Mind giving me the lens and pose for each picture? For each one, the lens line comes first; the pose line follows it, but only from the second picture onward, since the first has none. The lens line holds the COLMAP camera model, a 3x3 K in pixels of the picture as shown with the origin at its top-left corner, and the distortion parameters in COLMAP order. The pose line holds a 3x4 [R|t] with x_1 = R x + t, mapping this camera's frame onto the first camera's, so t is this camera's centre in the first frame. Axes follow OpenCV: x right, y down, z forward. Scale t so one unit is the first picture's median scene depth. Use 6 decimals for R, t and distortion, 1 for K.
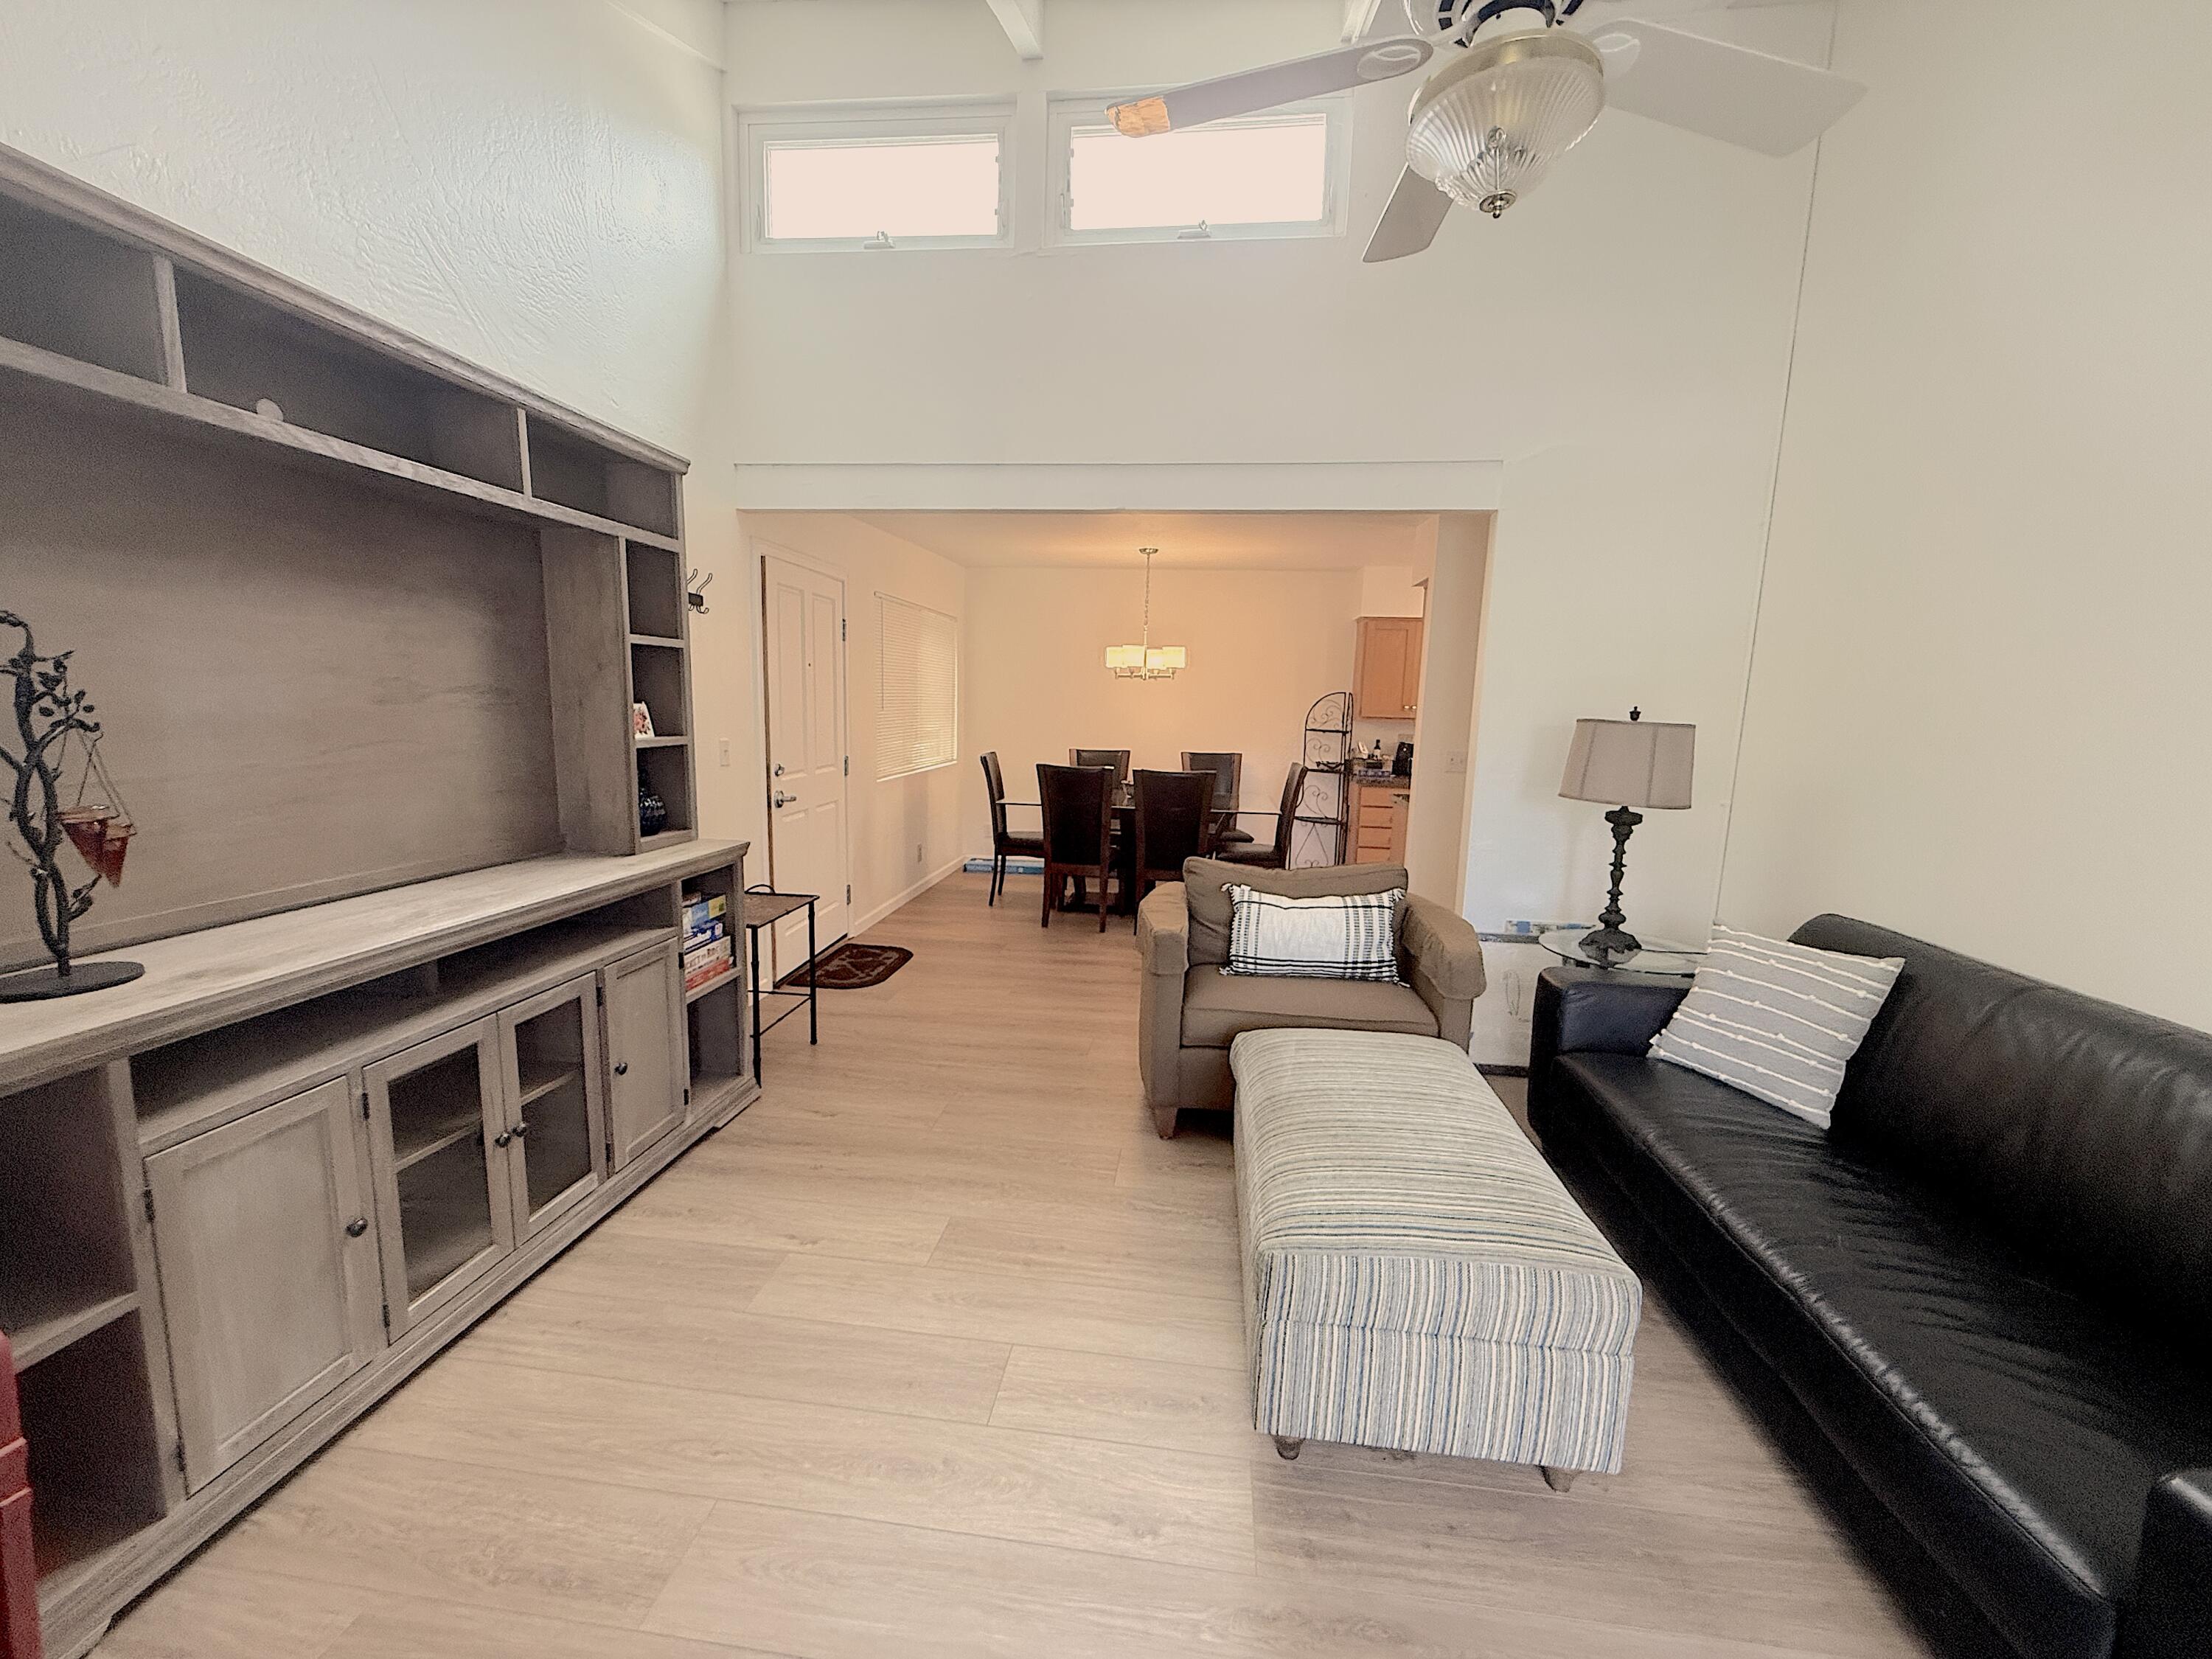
lens RADIAL K [[888.8, 0, 1105.4], [0, 888.8, 835.4], [0, 0, 1]] dist [0.000066, 0.000000]
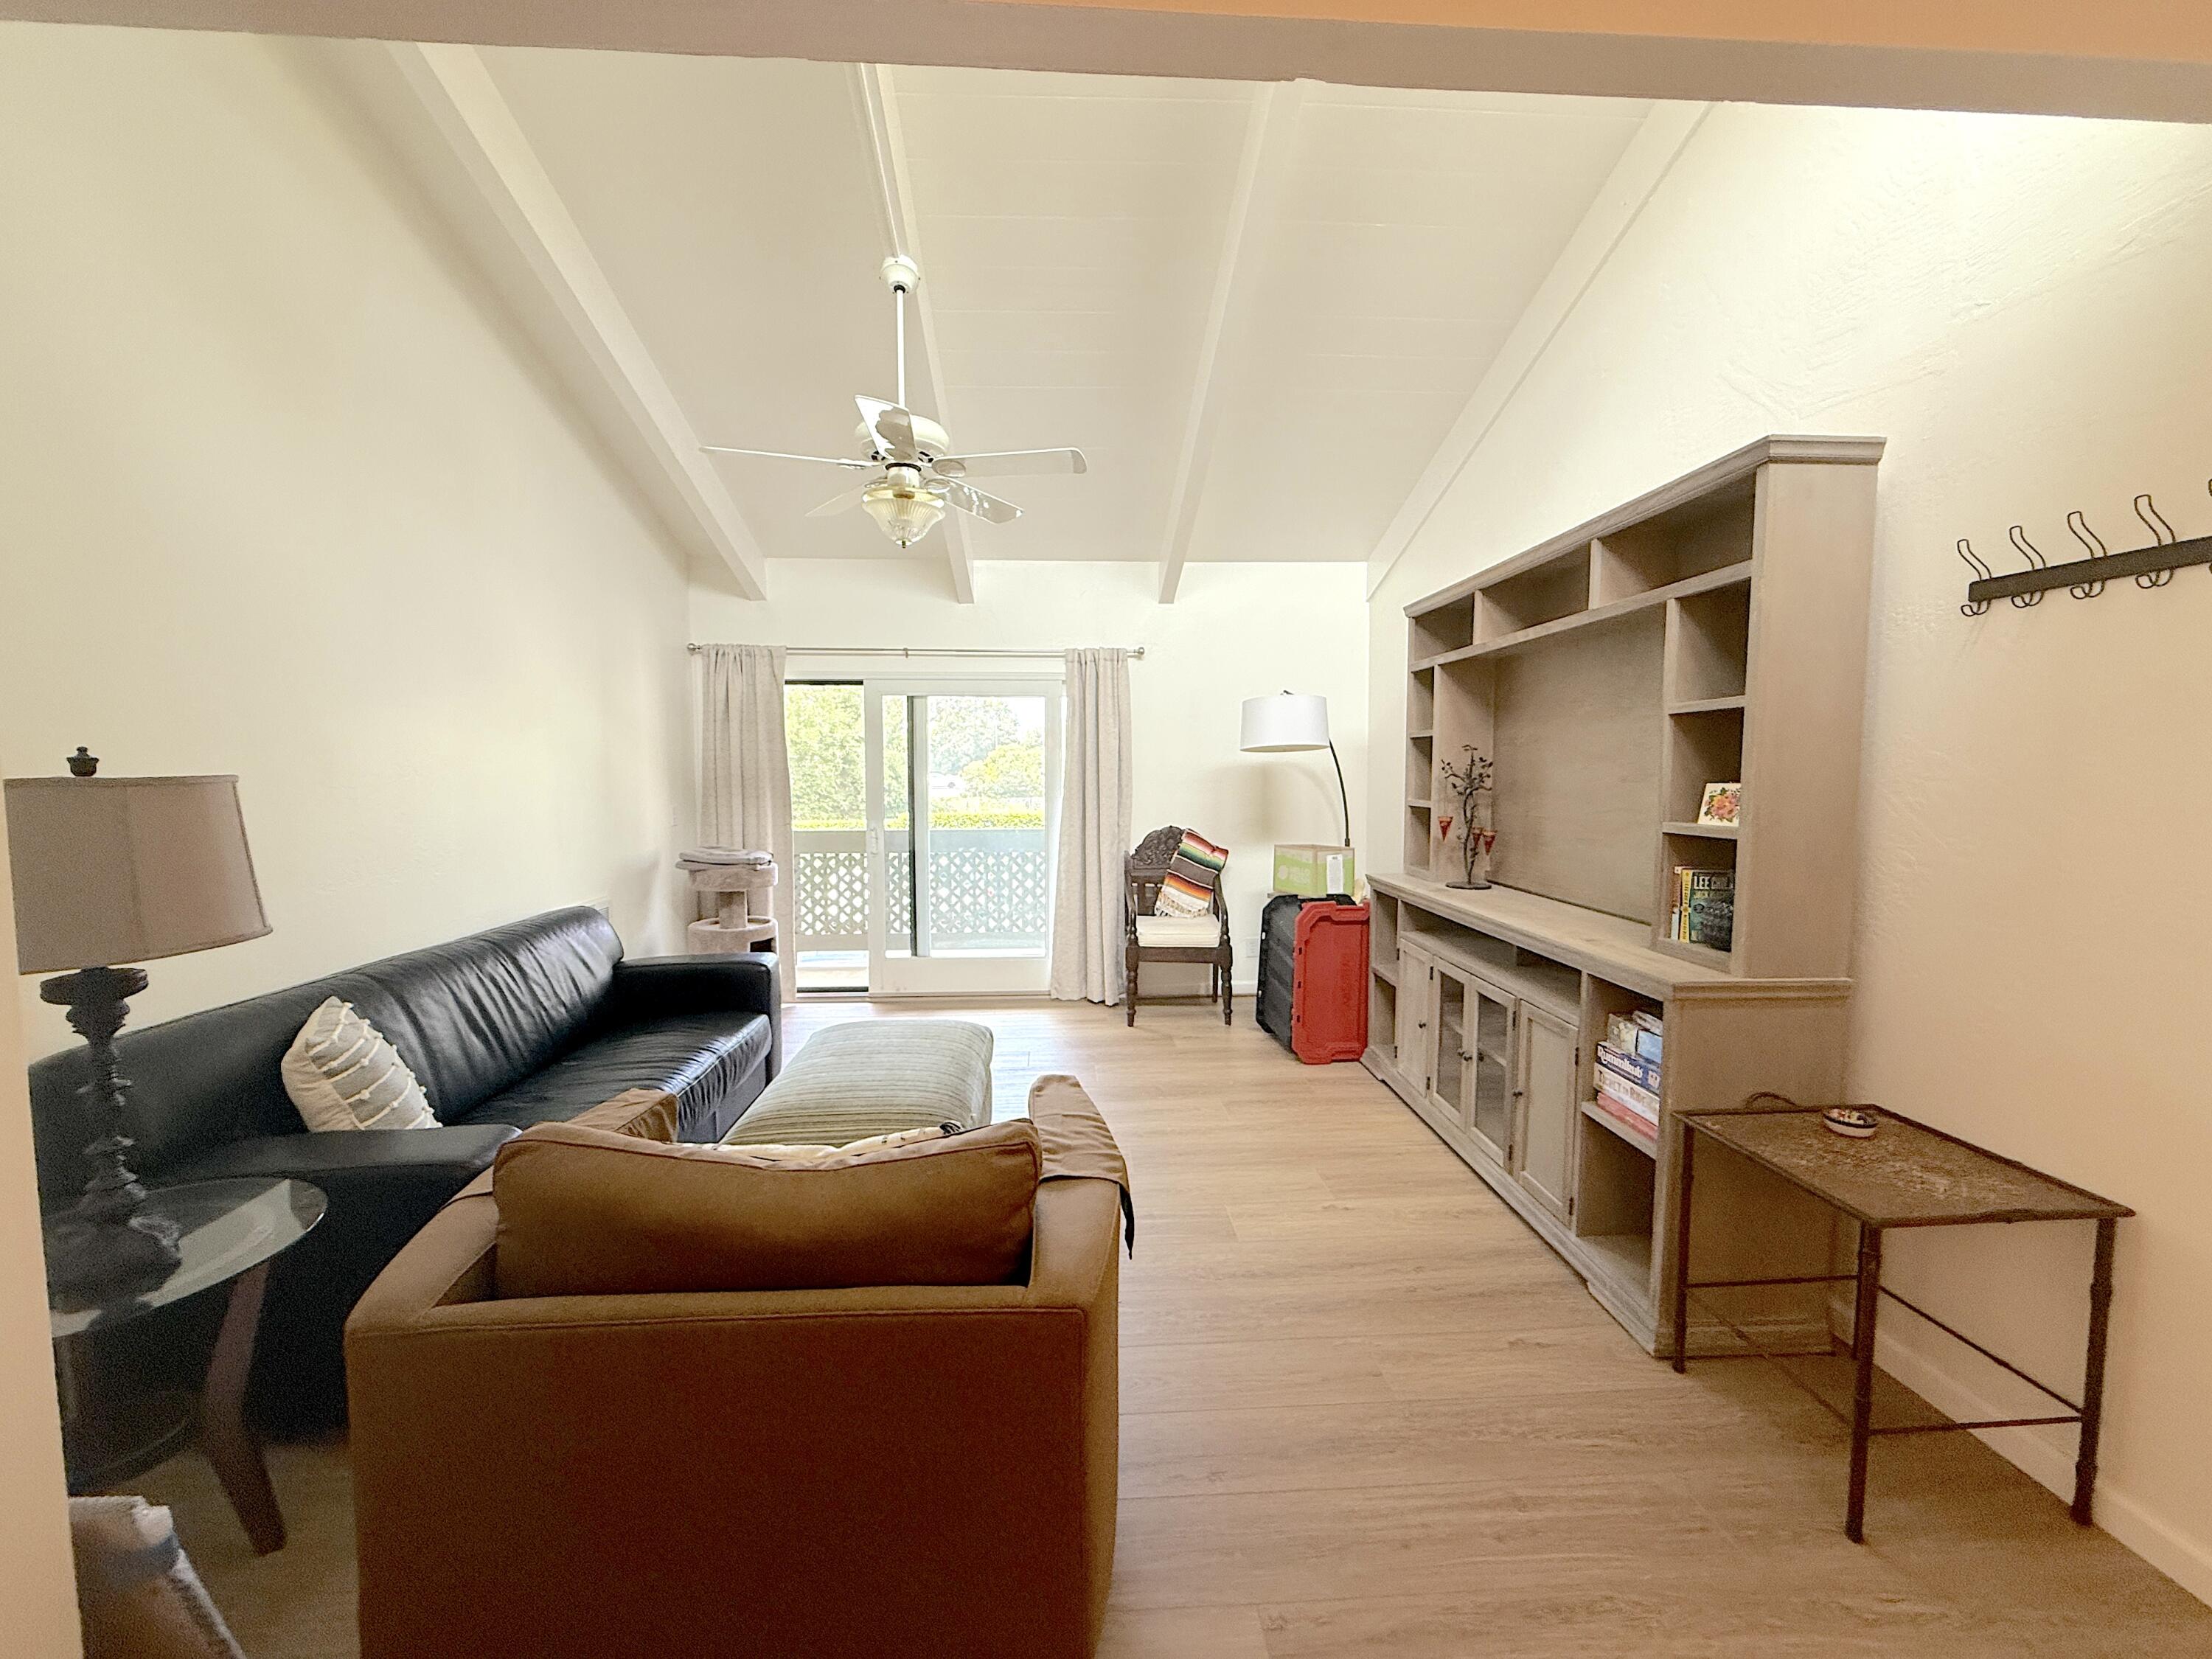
lens RADIAL K [[888.8, 0, 1106.0], [0, 888.8, 831.9], [0, 0, 1]] dist [0.000066, 0.000000]
pose [[-0.984143, -0.011828, -0.176983, 0.158190], [-0.048515, 0.977676, 0.204440, -0.235714], [0.170614, 0.209784, -0.962747, 1.638963]]
